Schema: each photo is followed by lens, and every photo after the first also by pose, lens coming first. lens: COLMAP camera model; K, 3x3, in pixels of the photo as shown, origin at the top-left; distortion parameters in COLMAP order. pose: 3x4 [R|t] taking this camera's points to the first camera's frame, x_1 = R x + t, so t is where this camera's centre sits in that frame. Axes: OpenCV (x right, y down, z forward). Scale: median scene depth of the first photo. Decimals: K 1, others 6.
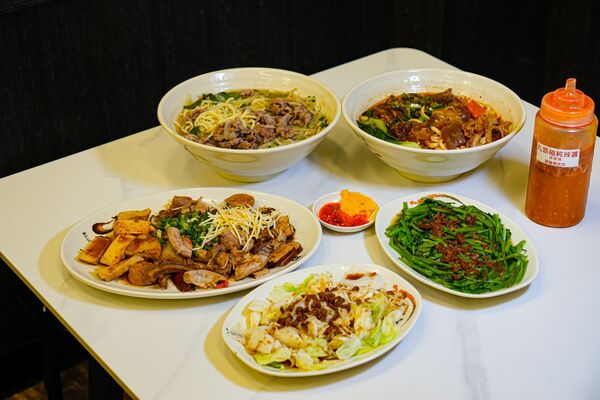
lens RADIAL K [[1104.5, 0, 300.2], [0, 1104.5, 200.1], [0, 0, 1]] dist [0.012221, 0.000000]
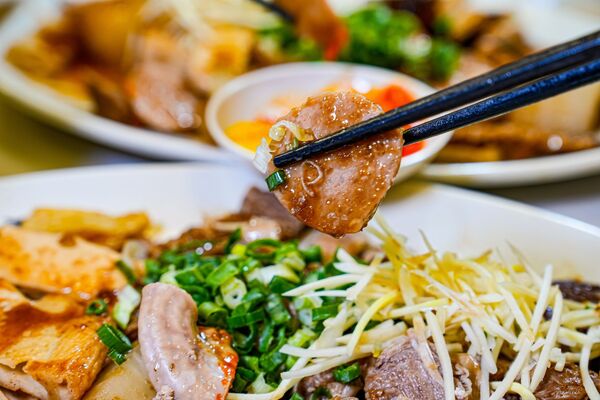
lens RADIAL K [[1406.5, 0, 300.4], [0, 1406.5, 199.8], [0, 0, 1]] dist [-0.047825, 0.000000]
pose [[0.965970, 0.157459, -0.205204, -0.031357], [-0.172861, 0.983159, -0.059312, 0.019604], [0.192409, 0.092765, 0.976920, 0.706476]]
